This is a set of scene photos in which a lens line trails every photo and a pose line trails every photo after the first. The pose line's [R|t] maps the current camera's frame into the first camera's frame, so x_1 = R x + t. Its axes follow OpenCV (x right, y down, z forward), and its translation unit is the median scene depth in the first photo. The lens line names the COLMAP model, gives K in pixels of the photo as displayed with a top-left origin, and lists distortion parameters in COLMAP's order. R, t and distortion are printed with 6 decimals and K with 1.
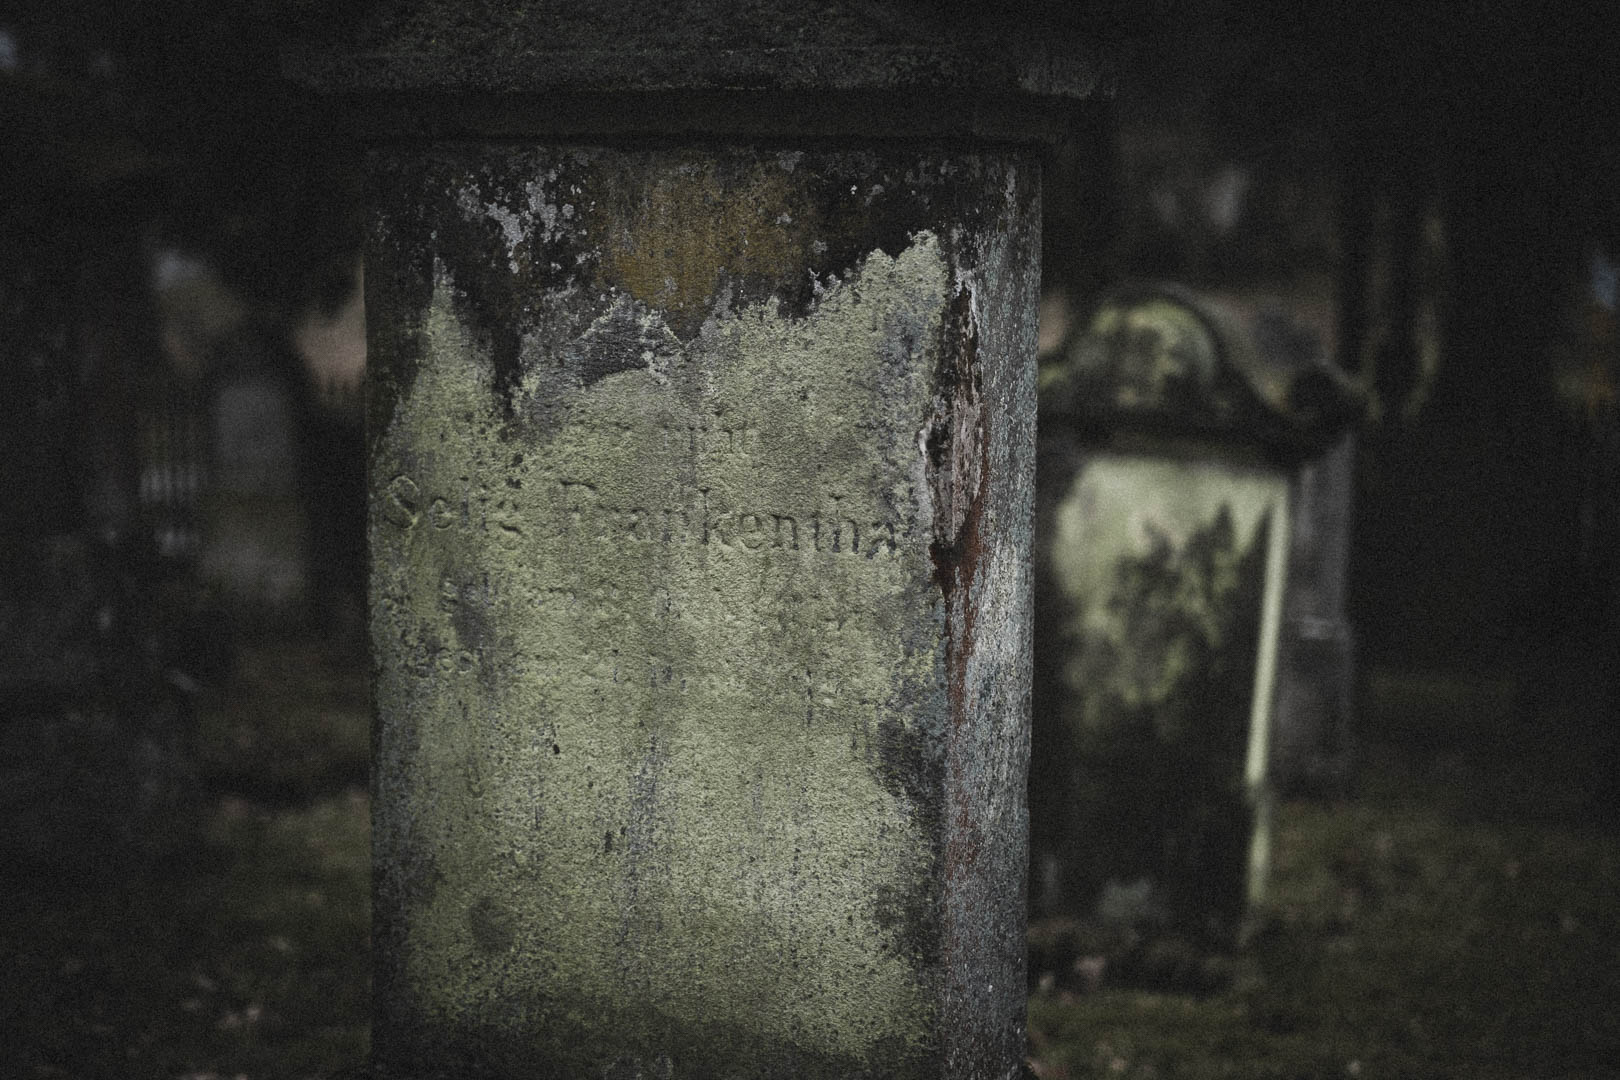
lens RADIAL K [[2423.6, 0, 809.0], [0, 2423.6, 534.1], [0, 0, 1]] dist [0.001813, 0.000000]
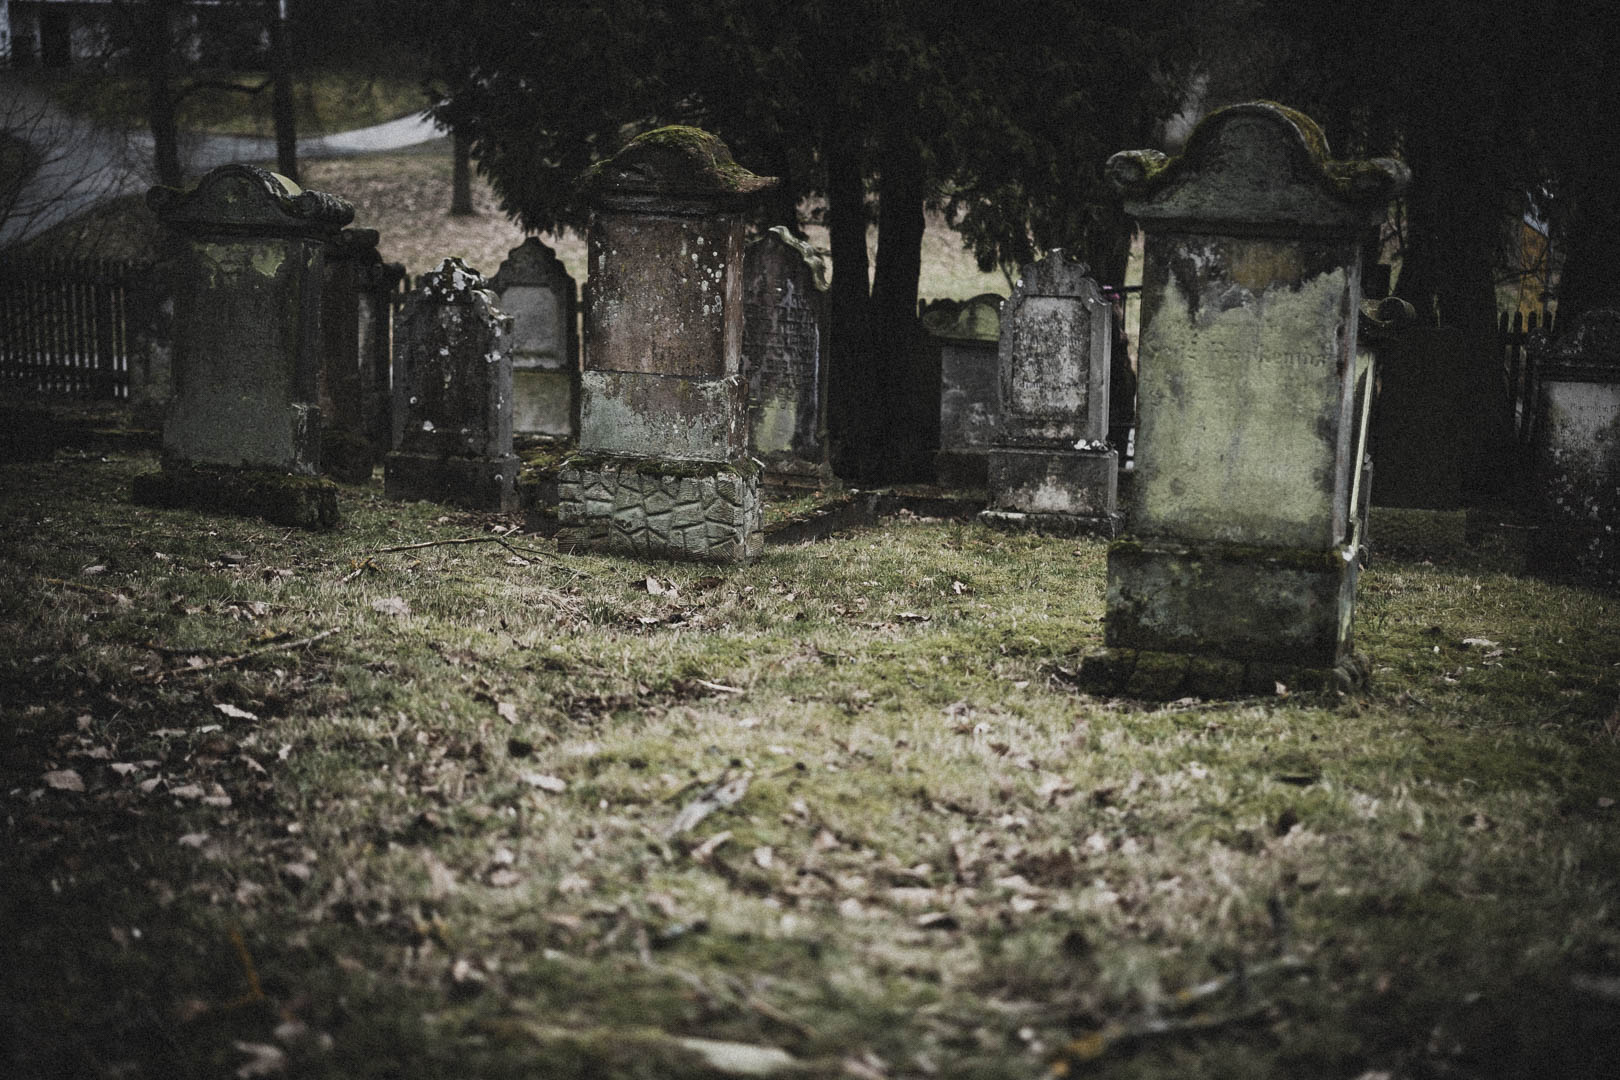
lens RADIAL K [[2423.6, 0, 811.3], [0, 2423.6, 543.3], [0, 0, 1]] dist [0.001813, 0.000000]
pose [[0.999173, 0.009655, 0.039487, -0.756397], [-0.011373, 0.998988, 0.043516, 0.110028], [-0.039026, -0.043929, 0.998272, -2.172082]]
